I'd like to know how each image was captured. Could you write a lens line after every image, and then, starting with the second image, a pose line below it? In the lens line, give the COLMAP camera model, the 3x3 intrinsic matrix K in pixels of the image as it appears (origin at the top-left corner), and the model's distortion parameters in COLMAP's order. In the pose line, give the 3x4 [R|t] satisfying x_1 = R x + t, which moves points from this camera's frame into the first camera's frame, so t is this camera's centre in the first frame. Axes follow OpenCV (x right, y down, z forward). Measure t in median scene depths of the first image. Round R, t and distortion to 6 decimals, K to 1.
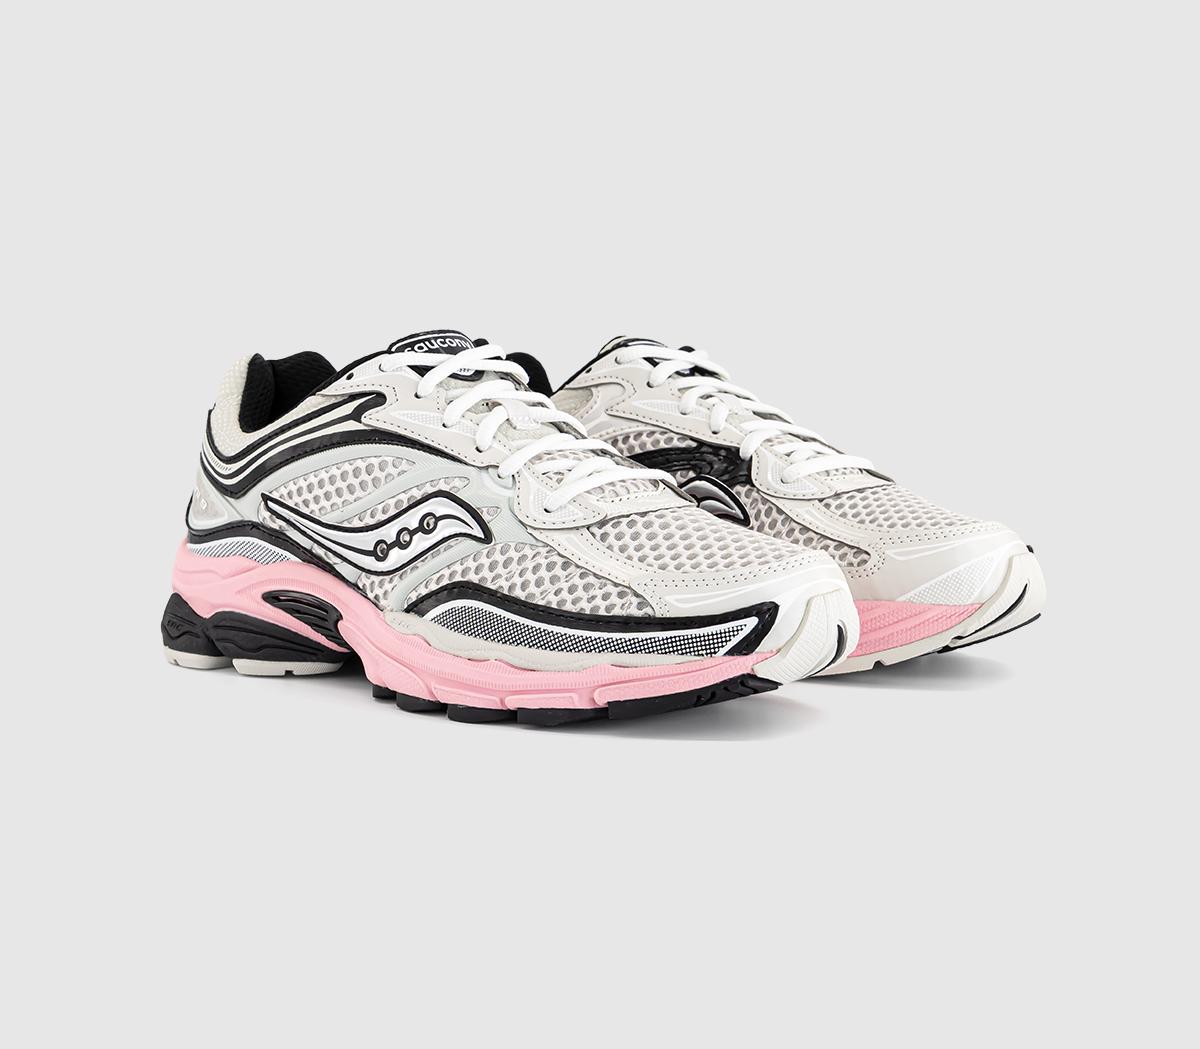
lens RADIAL K [[1852.0, 0, 600.0], [0, 1852.0, 524.5], [0, 0, 1]] dist [0.021252, 0.031812]
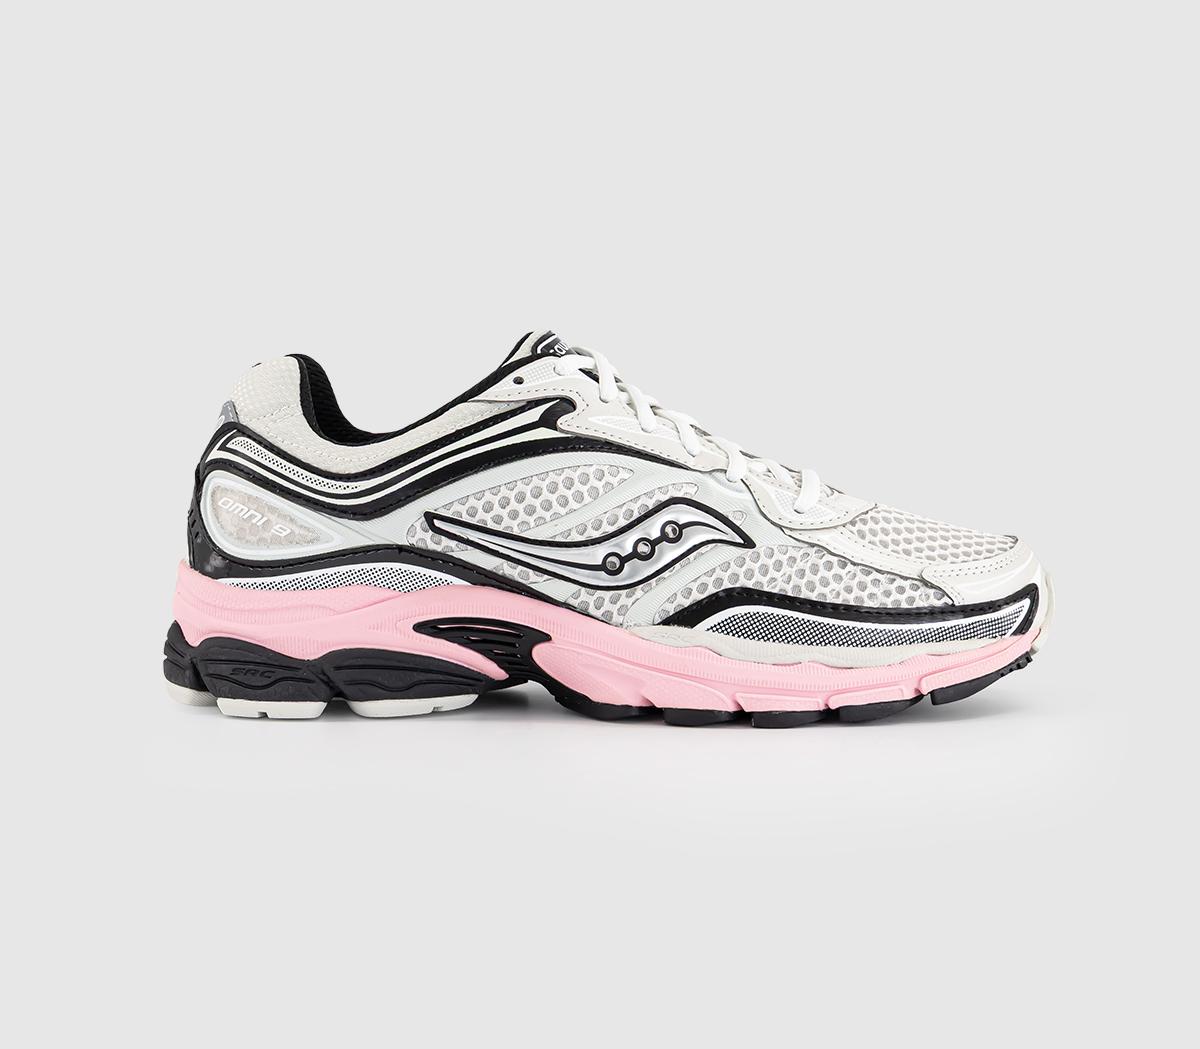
lens RADIAL K [[1852.0, 0, 600.0], [0, 1852.0, 524.5], [0, 0, 1]] dist [0.021252, 0.031812]
pose [[0.802470, -0.045991, 0.594918, -0.704541], [0.054938, 0.998485, 0.003084, -0.009597], [-0.594158, 0.030208, 0.803781, 0.252528]]
